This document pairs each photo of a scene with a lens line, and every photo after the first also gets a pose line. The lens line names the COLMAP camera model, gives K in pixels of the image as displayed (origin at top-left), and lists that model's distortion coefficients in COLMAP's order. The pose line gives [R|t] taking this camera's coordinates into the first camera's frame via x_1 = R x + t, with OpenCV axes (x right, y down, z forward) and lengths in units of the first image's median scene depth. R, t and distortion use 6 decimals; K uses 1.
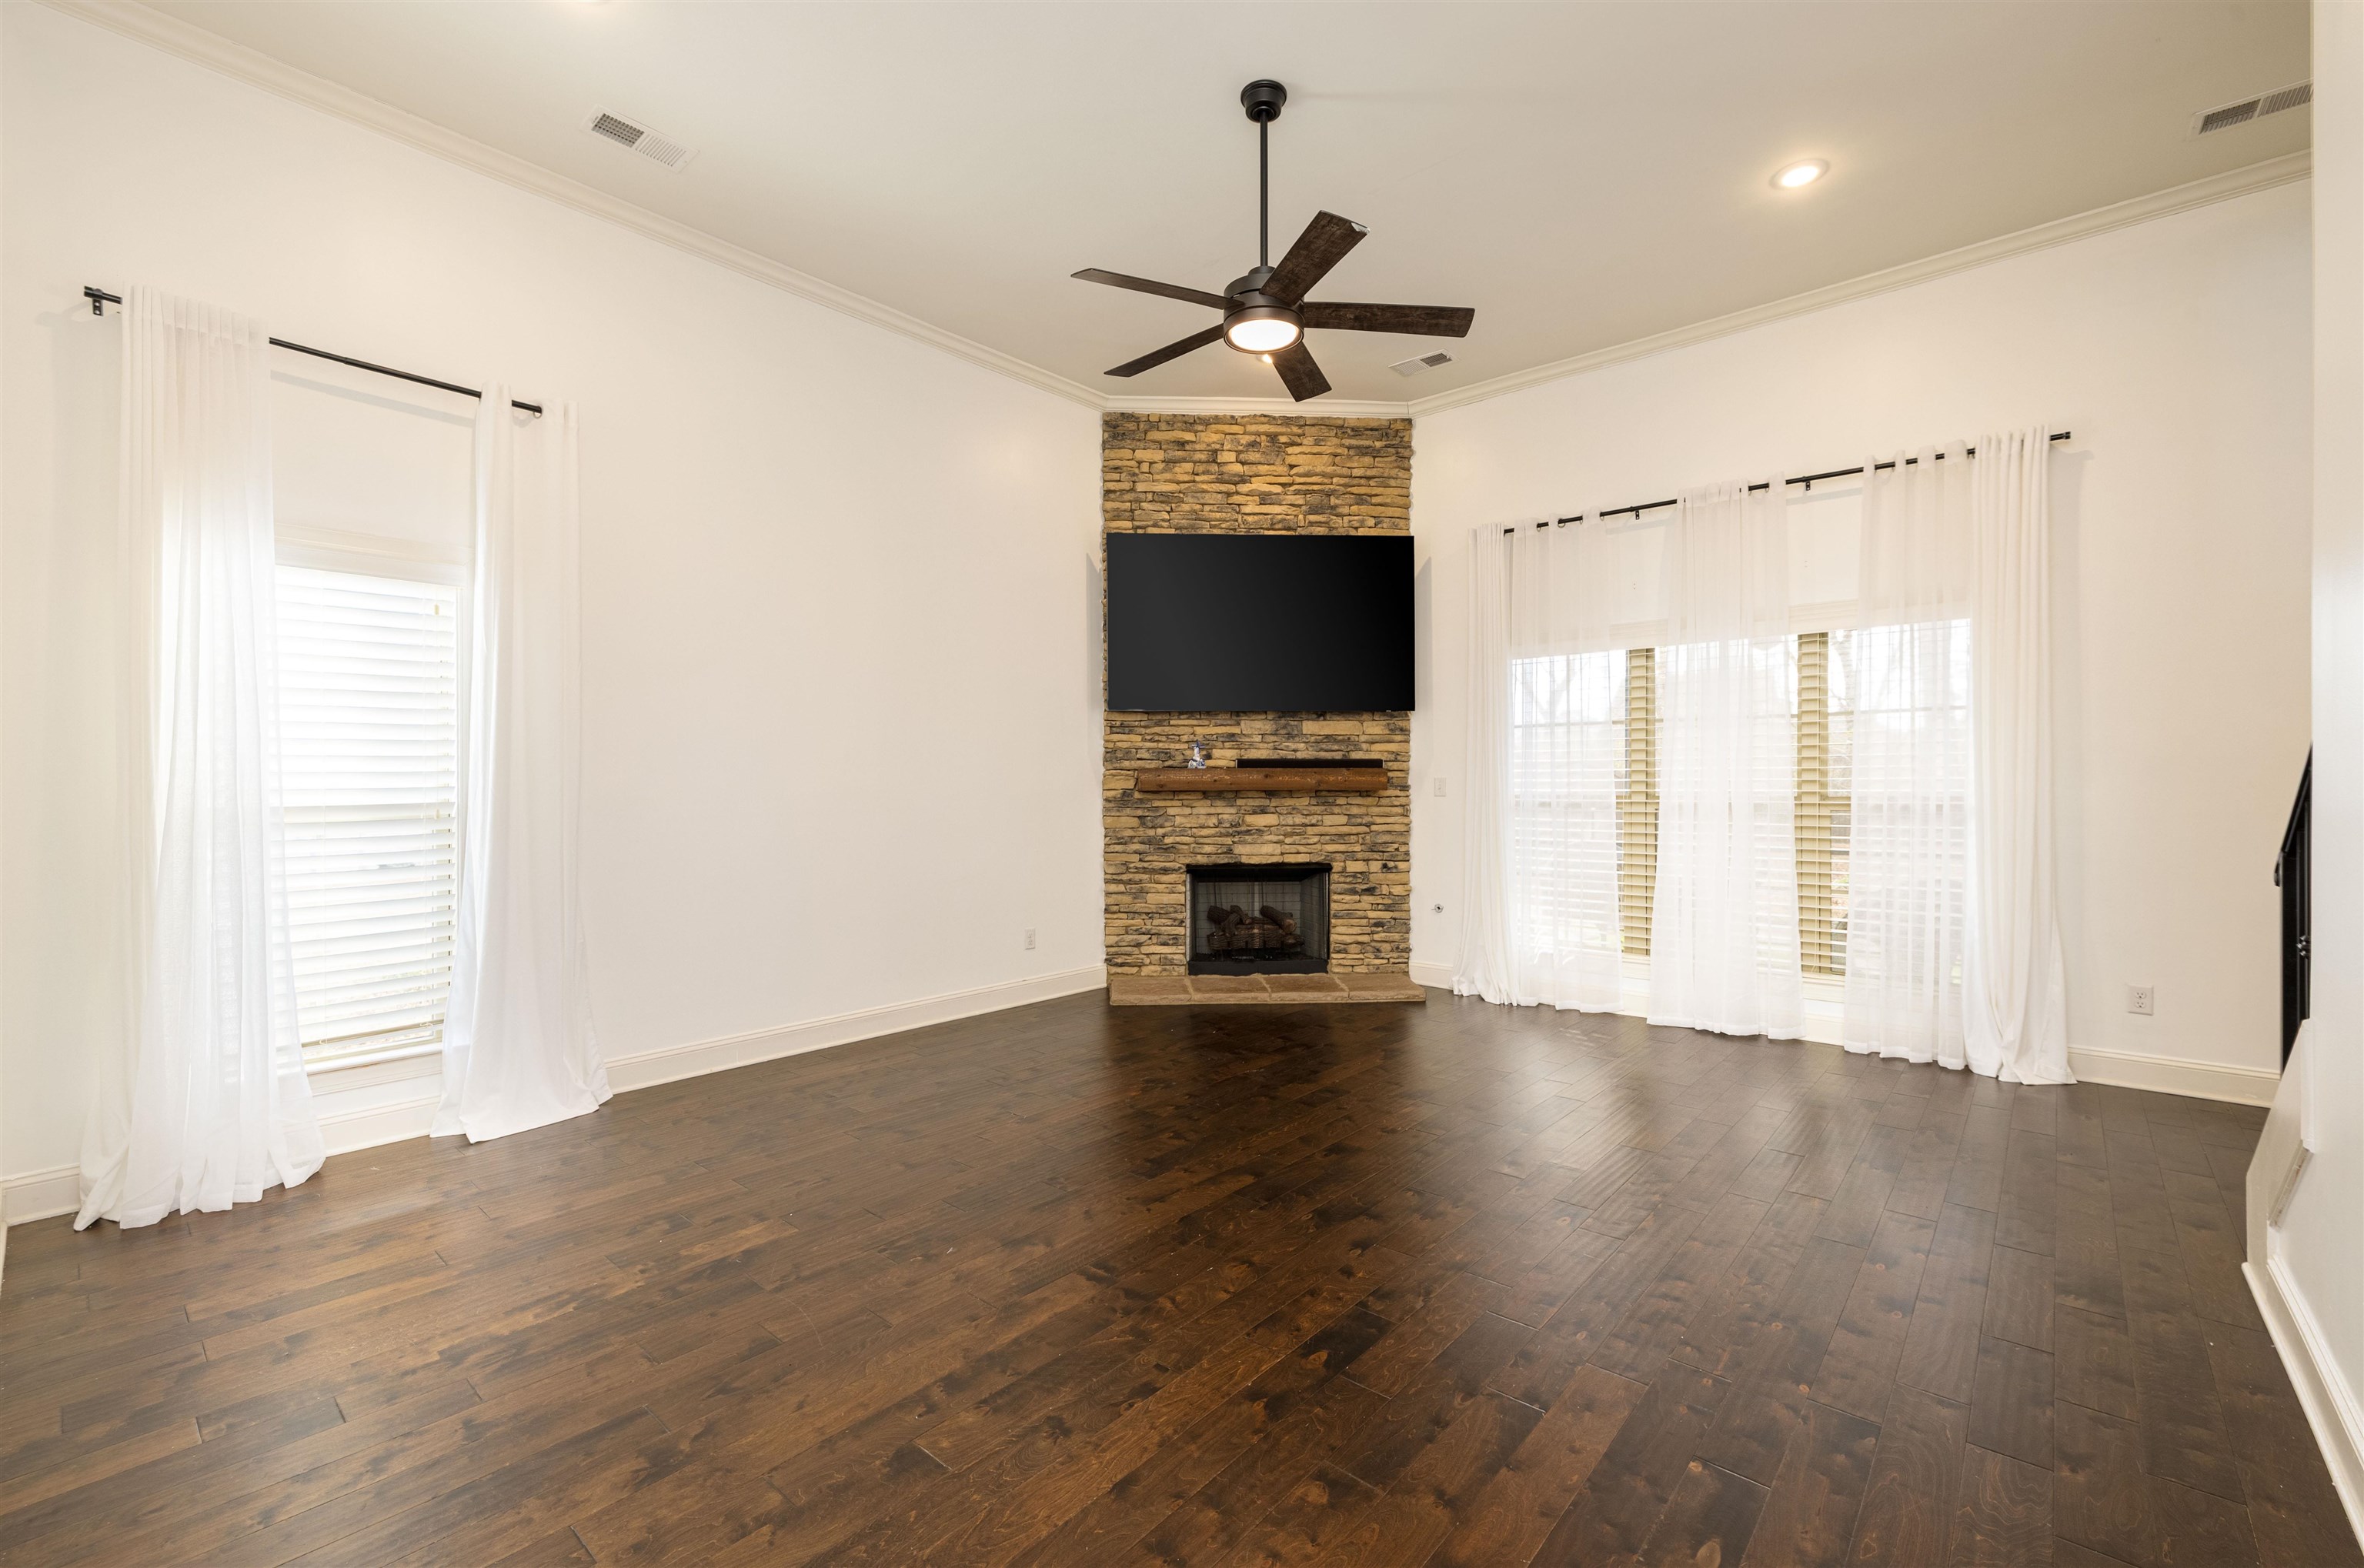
lens RADIAL K [[1023.1, 0, 1176.5], [0, 1023.1, 788.0], [0, 0, 1]] dist [-0.004017, -0.000817]
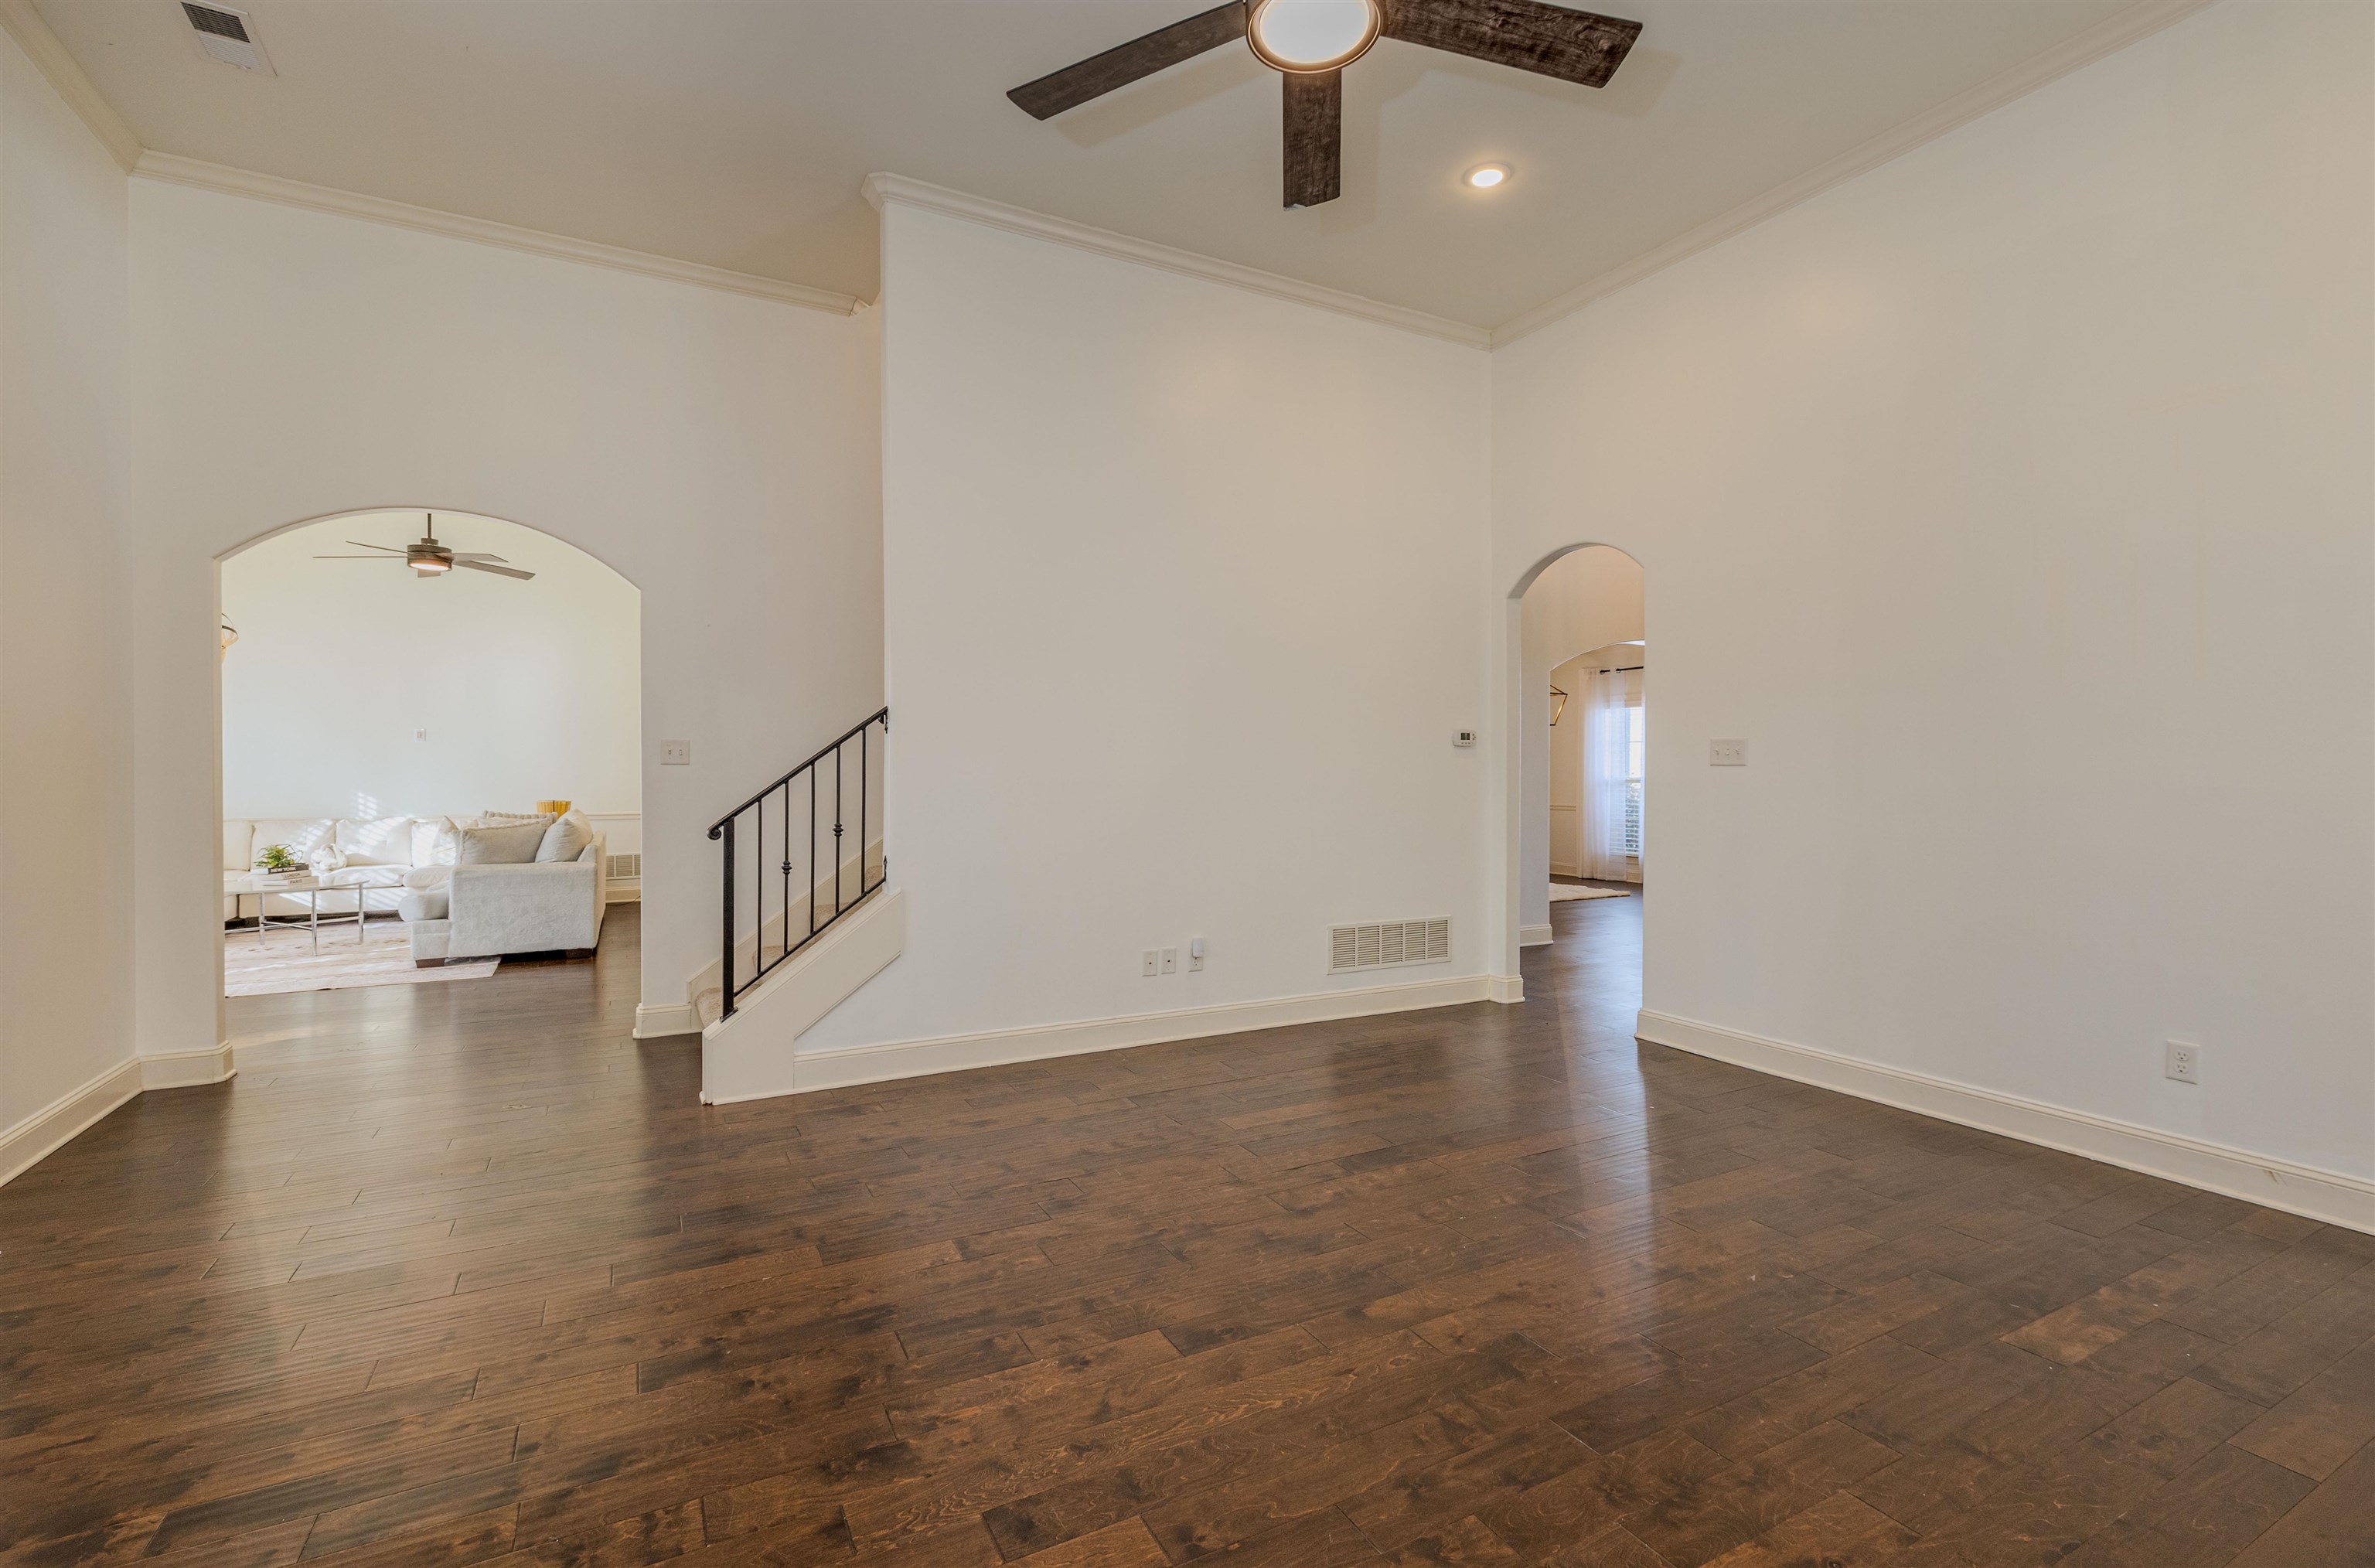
lens RADIAL K [[1022.7, 0, 1218.6], [0, 1022.7, 773.7], [0, 0, 1]] dist [-0.002347, -0.000333]
pose [[-0.944292, 0.006990, 0.329034, -0.034665], [0.009028, 0.999948, 0.004667, 0.000744], [-0.328985, 0.007377, -0.944306, 0.904923]]
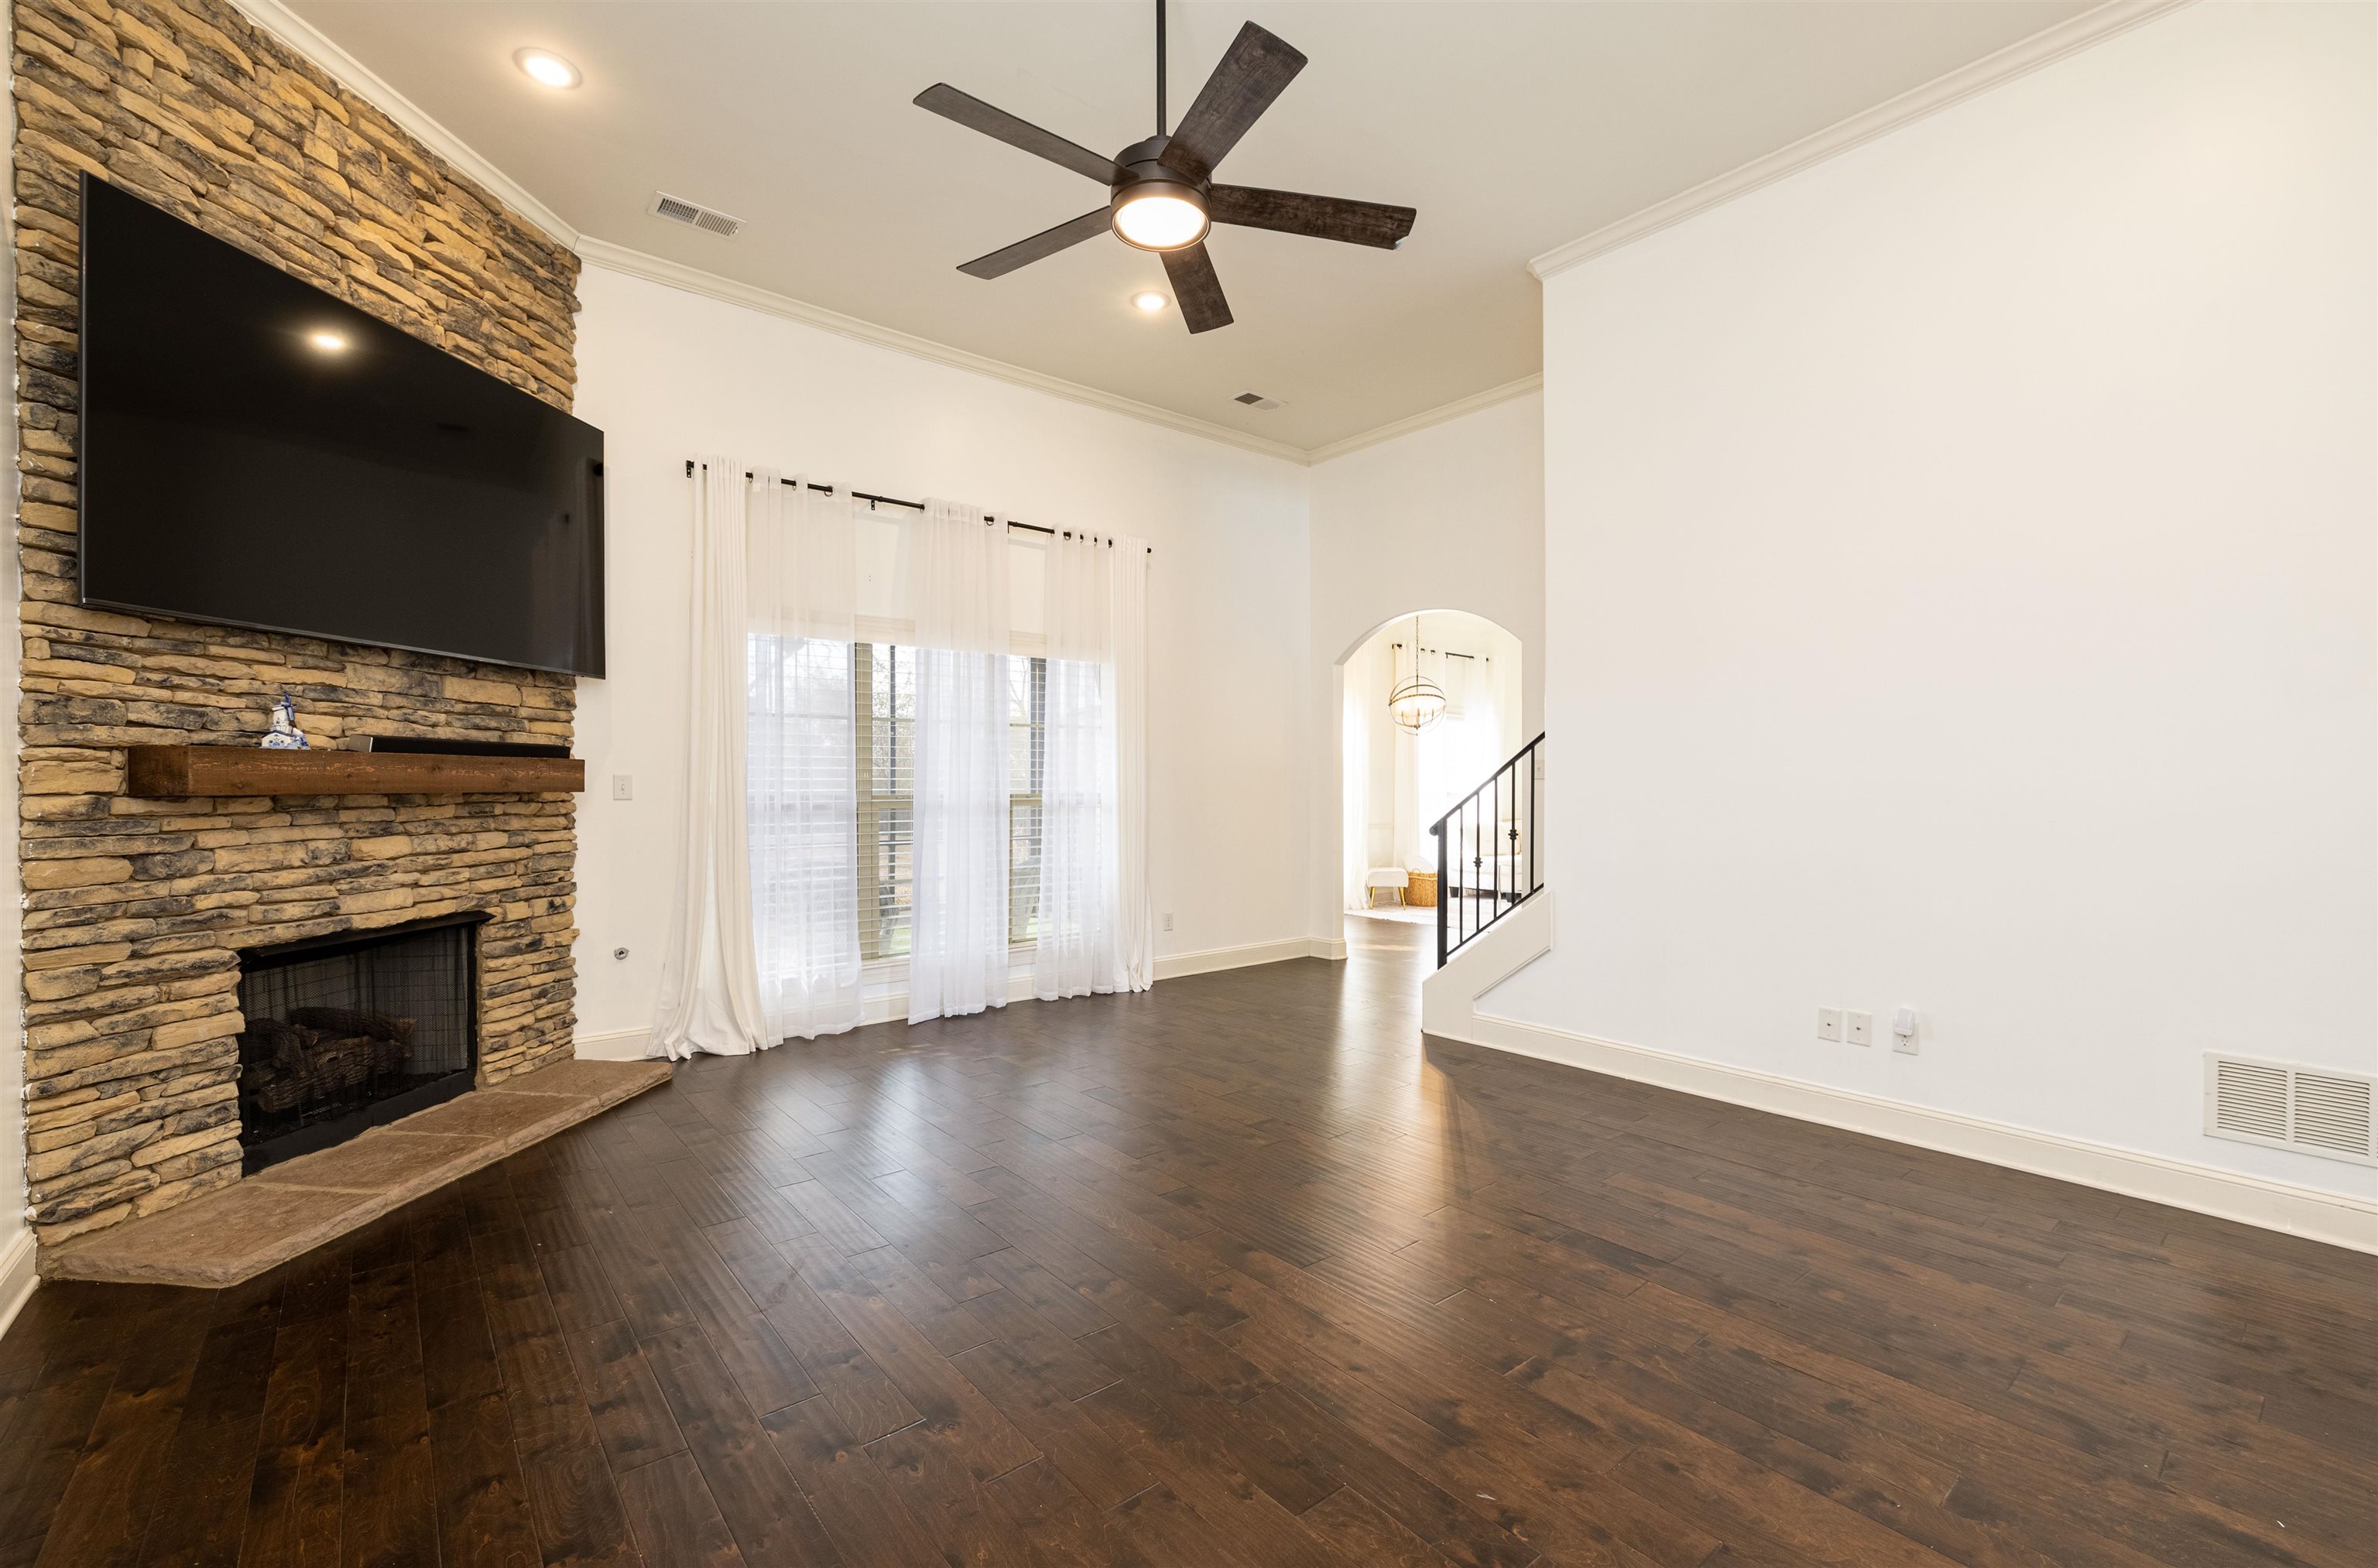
lens RADIAL K [[1023.8, 0, 1174.6], [0, 1023.8, 791.4], [0, 0, 1]] dist [-0.002347, -0.000333]
pose [[0.145223, -0.005230, 0.989385, -0.401964], [0.005070, 0.999977, 0.004542, 0.000687], [-0.989386, 0.004357, 0.145247, 0.497303]]
